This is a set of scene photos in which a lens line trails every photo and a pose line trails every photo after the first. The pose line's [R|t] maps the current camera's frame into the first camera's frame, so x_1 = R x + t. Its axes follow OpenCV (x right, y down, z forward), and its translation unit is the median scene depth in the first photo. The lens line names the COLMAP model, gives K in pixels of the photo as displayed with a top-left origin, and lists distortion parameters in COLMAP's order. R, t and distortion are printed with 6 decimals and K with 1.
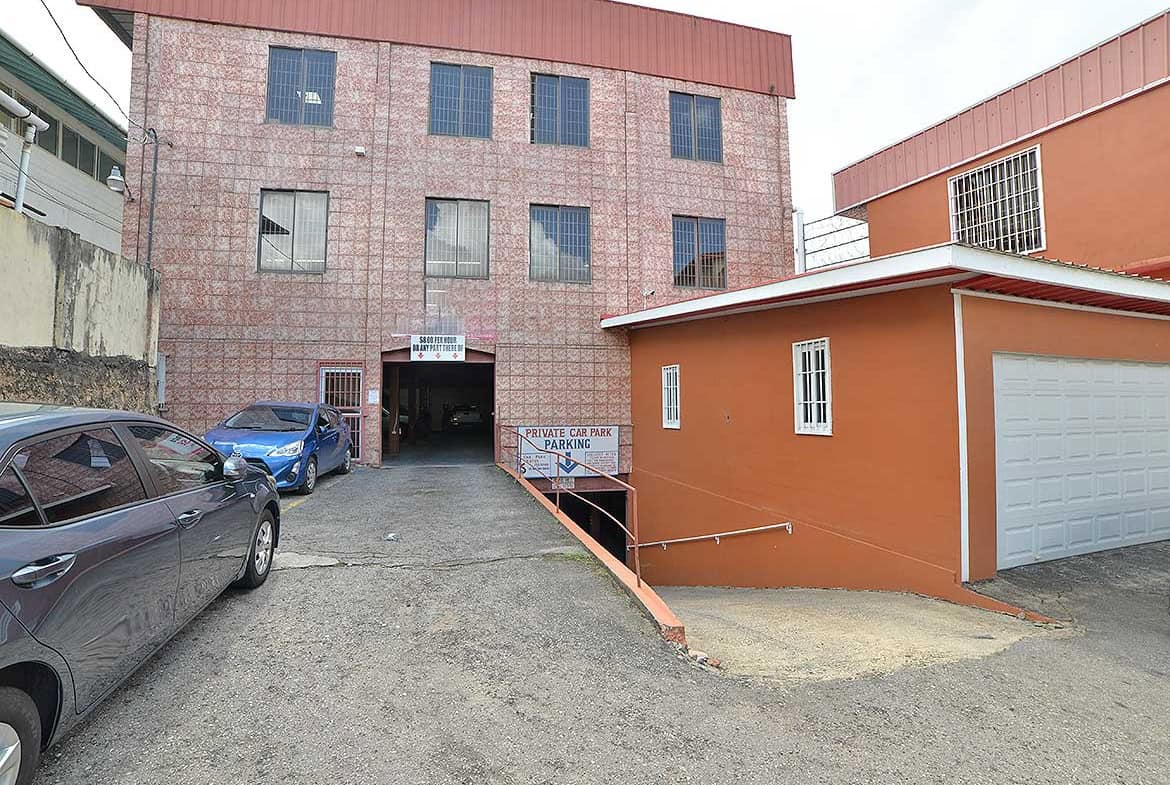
lens RADIAL K [[532.9, 0, 588.2], [0, 532.9, 395.1], [0, 0, 1]] dist [-0.107995, 0.038568]
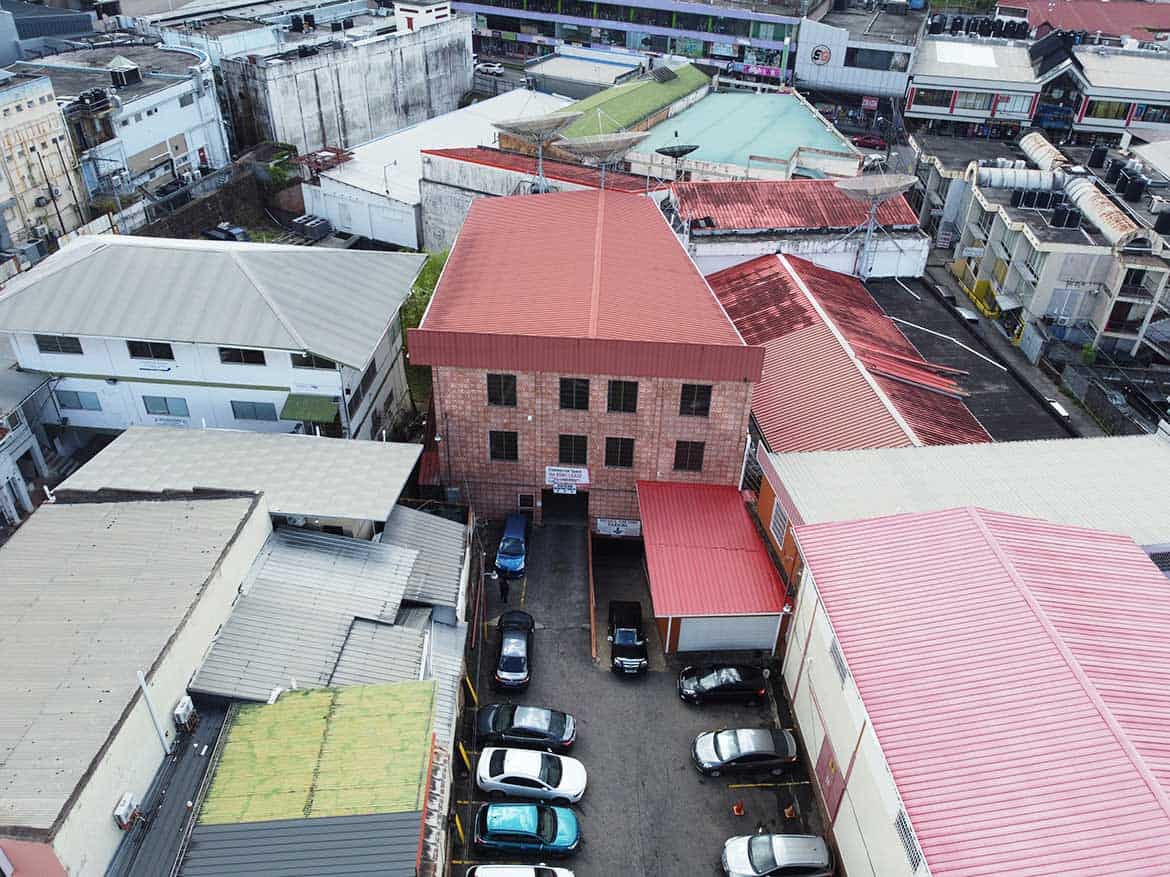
lens RADIAL K [[899.0, 0, 585.6], [0, 899.0, 436.6], [0, 0, 1]] dist [0.001762, 0.001164]
pose [[0.962131, 0.178091, -0.206367, 0.583913], [-0.020013, 0.801176, 0.598094, -2.640894], [0.271851, -0.571315, 0.774401, -1.924760]]
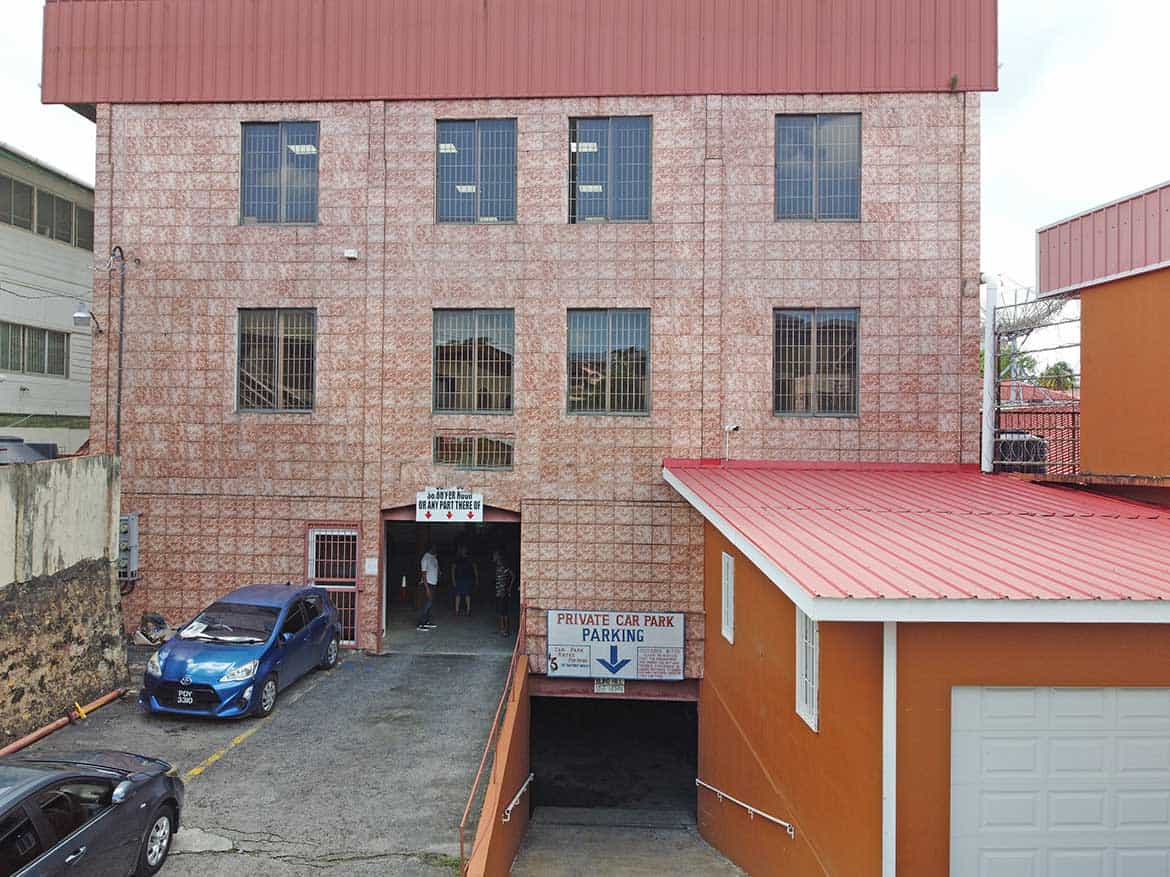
lens RADIAL K [[899.0, 0, 585.6], [0, 899.0, 436.6], [0, 0, 1]] dist [0.001762, 0.001164]
pose [[0.958299, 0.012755, -0.285481, 0.287042], [-0.005873, 0.999671, 0.024949, -0.222433], [0.285706, -0.022232, 0.958059, -0.220060]]
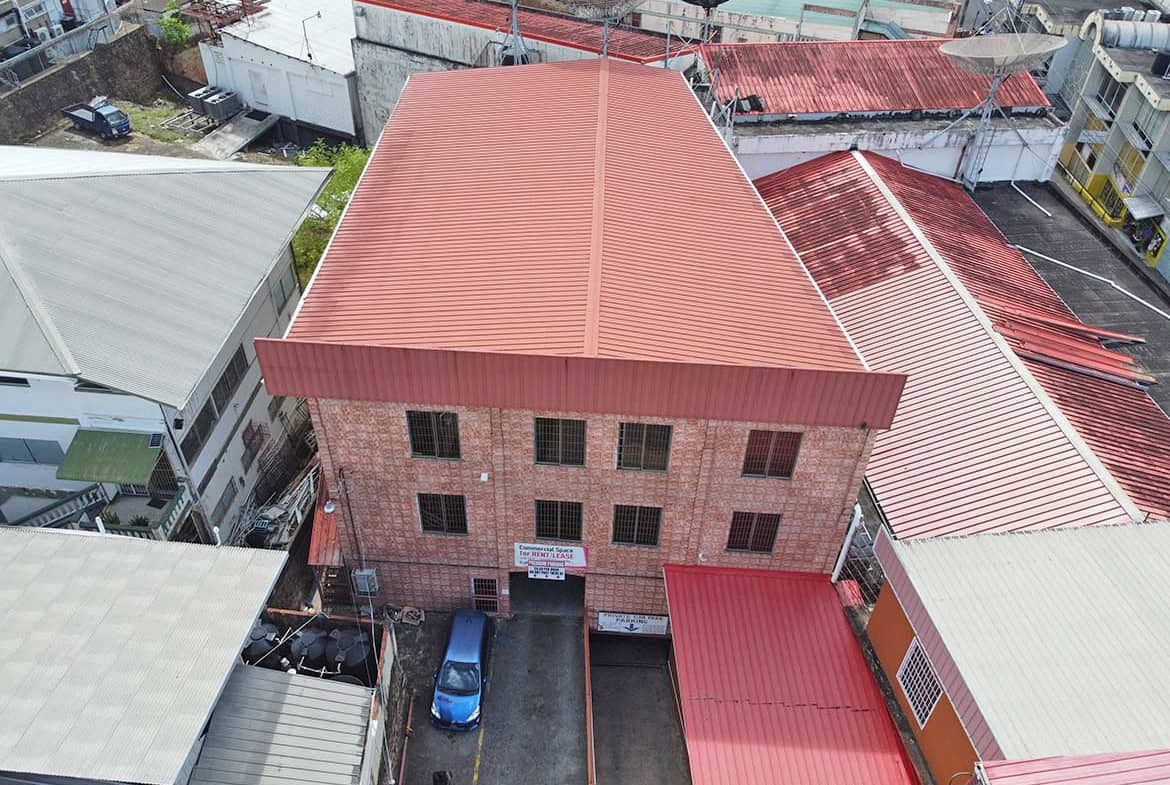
lens RADIAL K [[898.7, 0, 585.0], [0, 898.7, 392.5], [0, 0, 1]] dist [-0.004627, 0.008080]
pose [[0.963242, 0.197776, -0.181792, 0.166697], [-0.021483, 0.731276, 0.681743, -2.105084], [0.267773, -0.652778, 0.708645, -0.393282]]
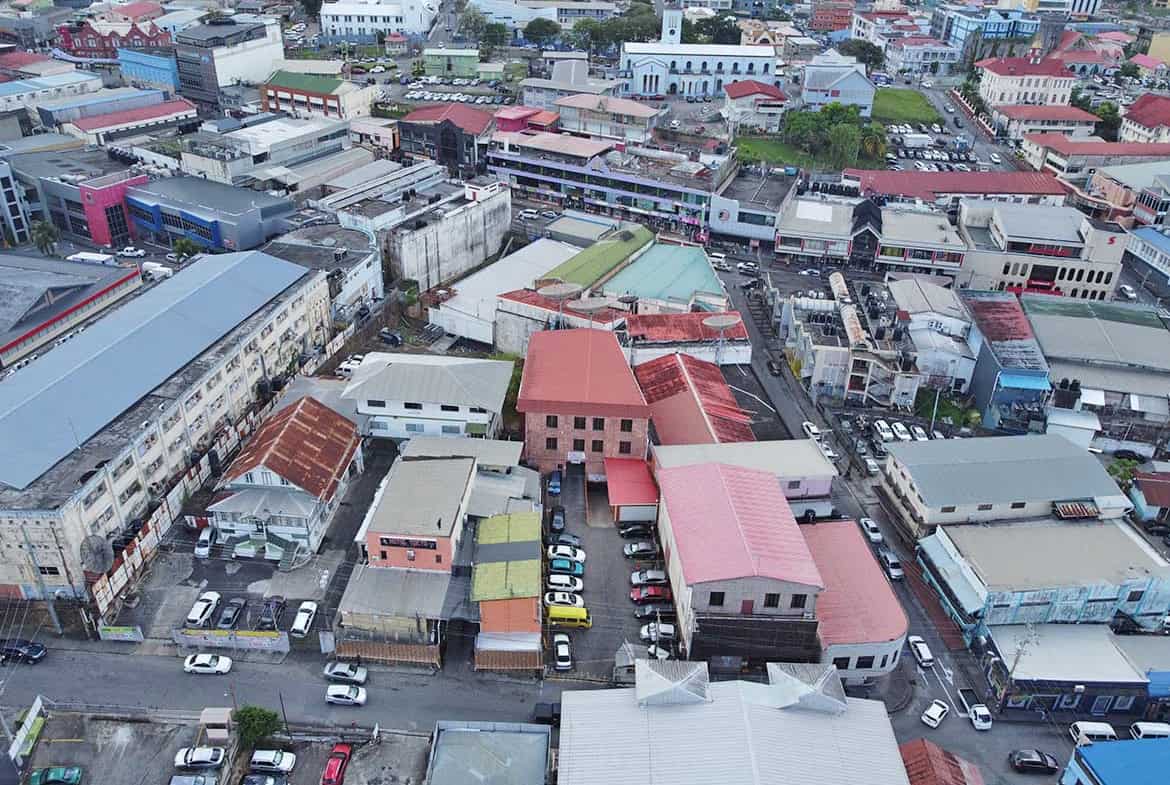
lens RADIAL K [[898.7, 0, 585.0], [0, 898.7, 392.5], [0, 0, 1]] dist [-0.004627, 0.008080]
pose [[0.964259, 0.162986, -0.208904, 1.740798], [-0.026160, 0.843138, 0.537061, -5.976072], [0.263668, -0.512400, 0.817267, -6.602698]]
